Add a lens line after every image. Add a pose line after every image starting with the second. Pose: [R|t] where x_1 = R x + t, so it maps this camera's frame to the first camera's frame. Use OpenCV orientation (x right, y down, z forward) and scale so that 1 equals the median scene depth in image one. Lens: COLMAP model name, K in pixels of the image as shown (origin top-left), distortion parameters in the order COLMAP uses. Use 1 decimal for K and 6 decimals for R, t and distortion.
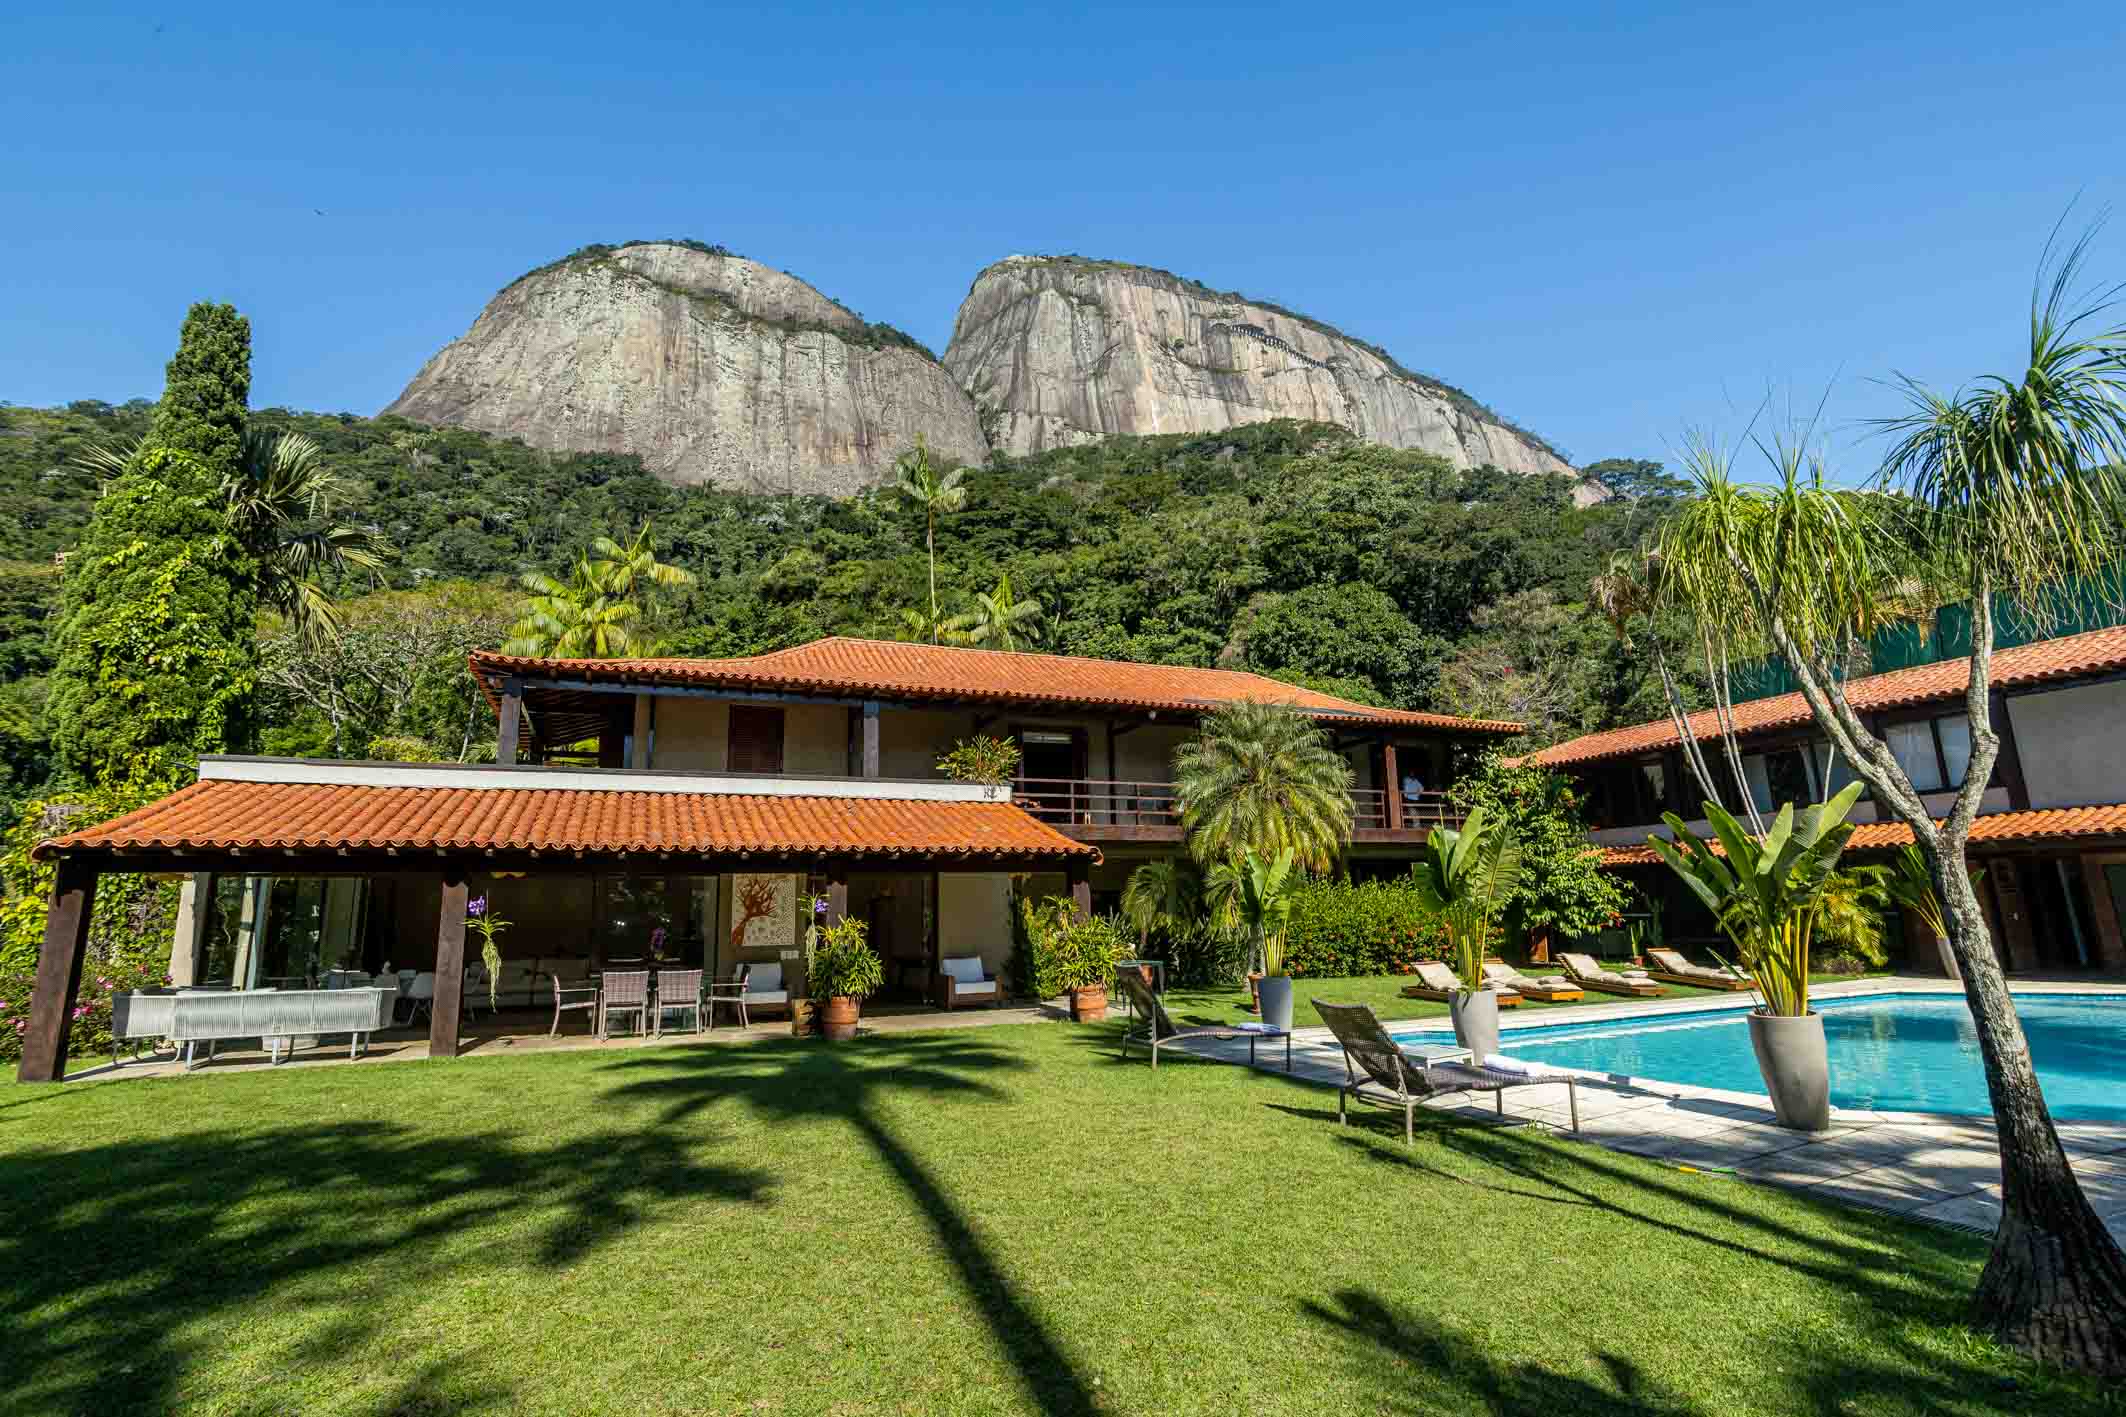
lens RADIAL K [[1048.3, 0, 1053.0], [0, 1048.3, 704.8], [0, 0, 1]] dist [-0.062837, 0.044847]
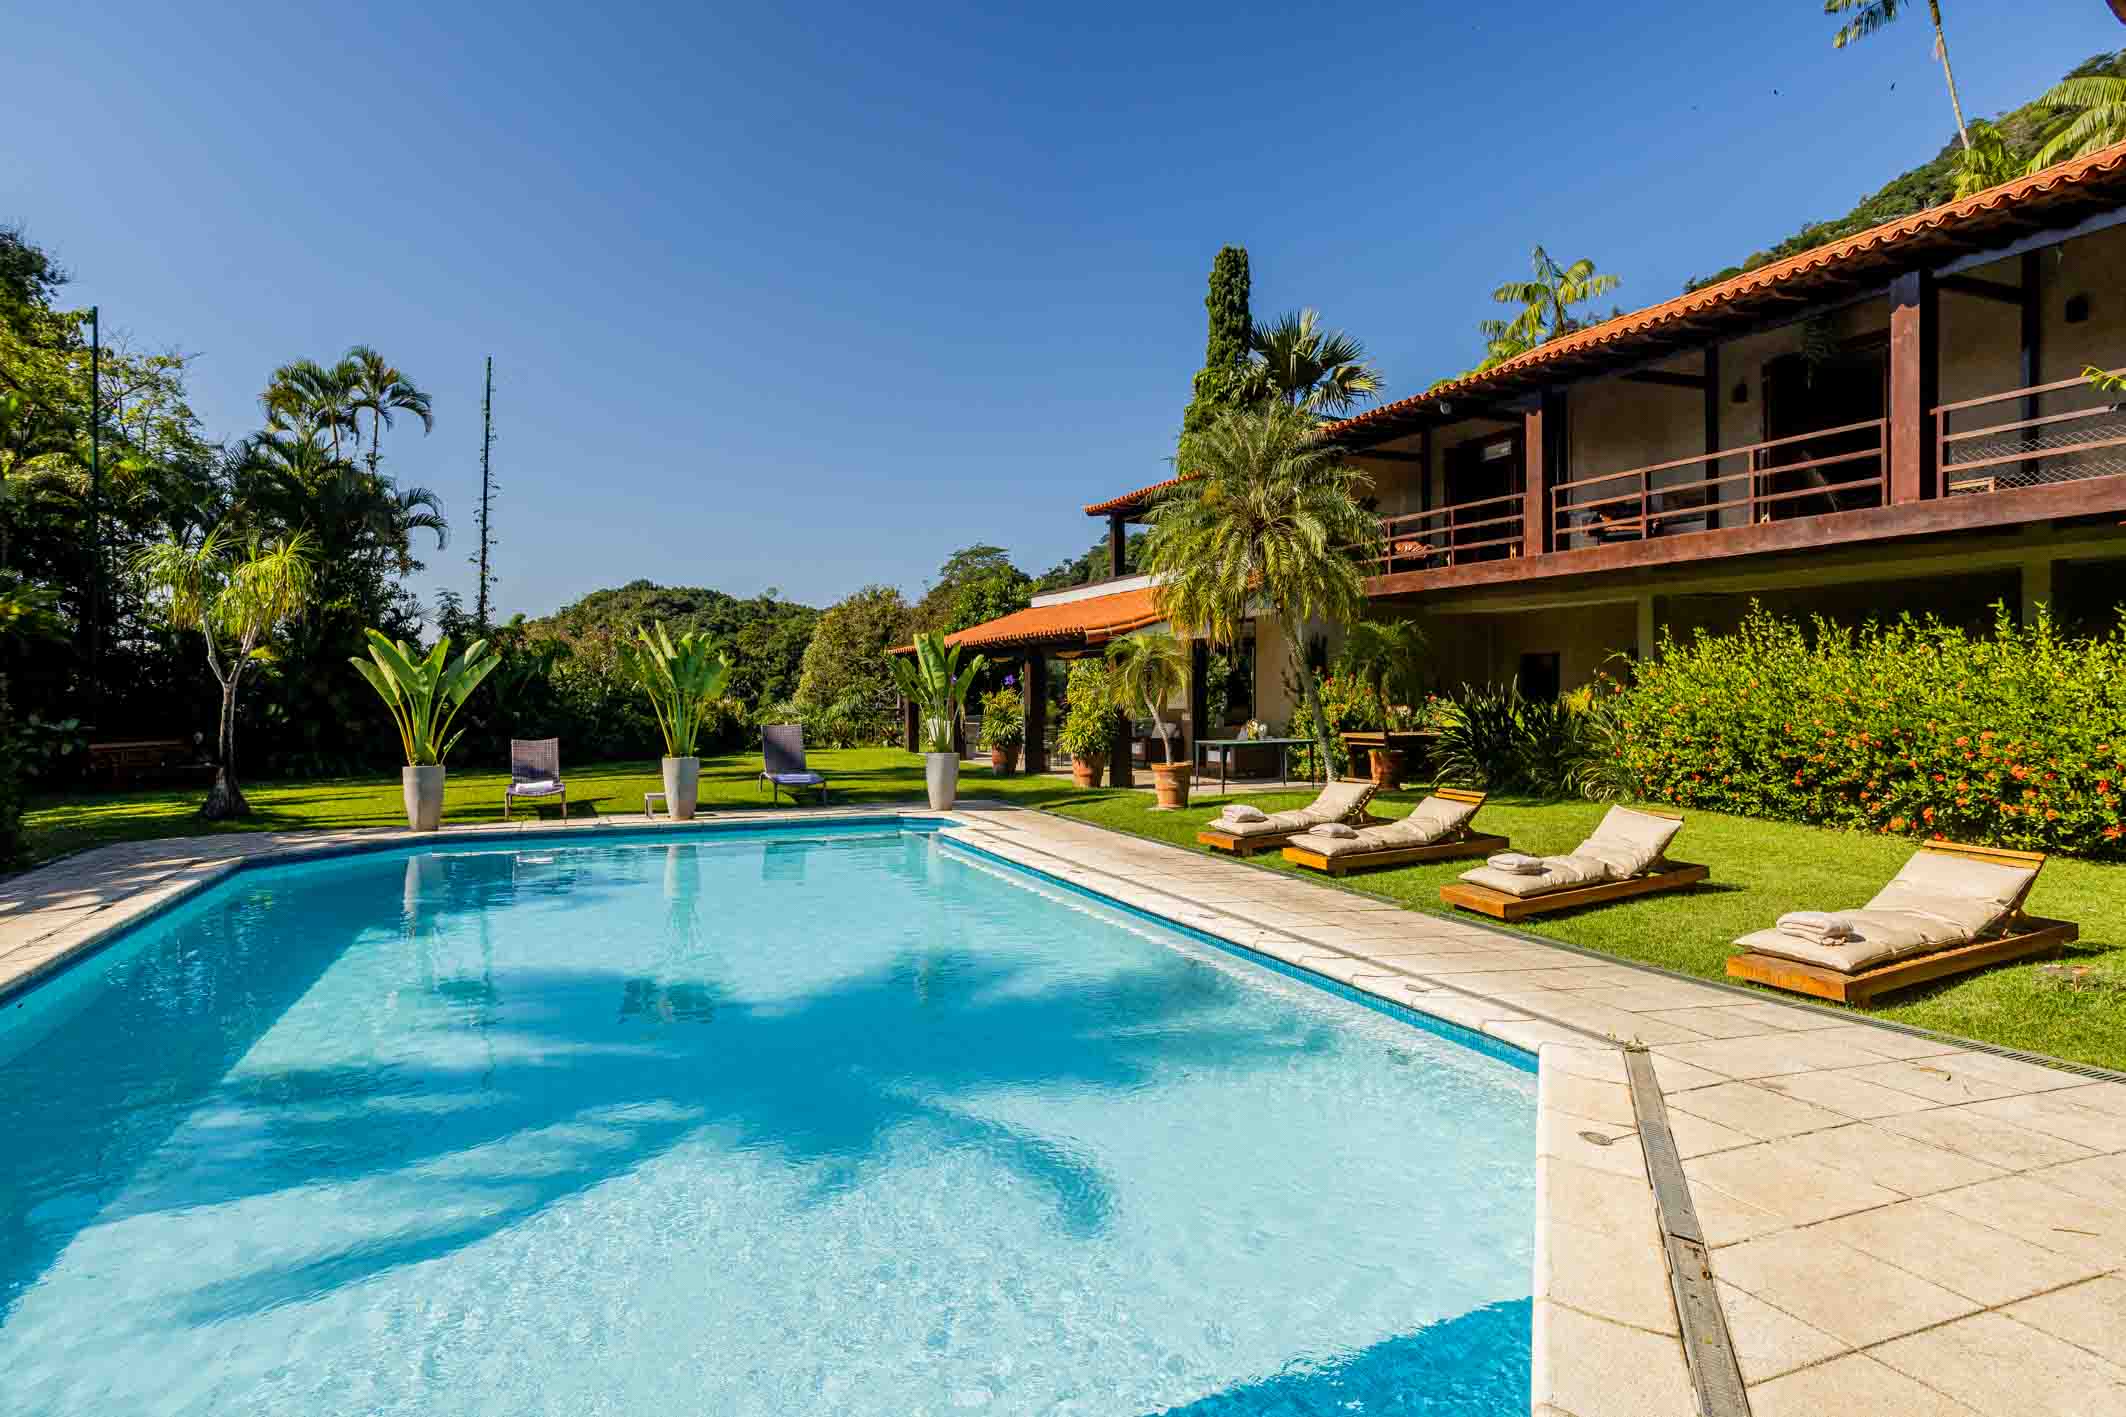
lens RADIAL K [[1229.5, 0, 1070.5], [0, 1229.5, 678.3], [0, 0, 1]] dist [0.010956, 0.000371]
pose [[0.000904, 0.013548, -0.999908, 0.087686], [0.207743, 0.978091, 0.013440, 0.011786], [0.978183, -0.207736, -0.001930, 0.067168]]
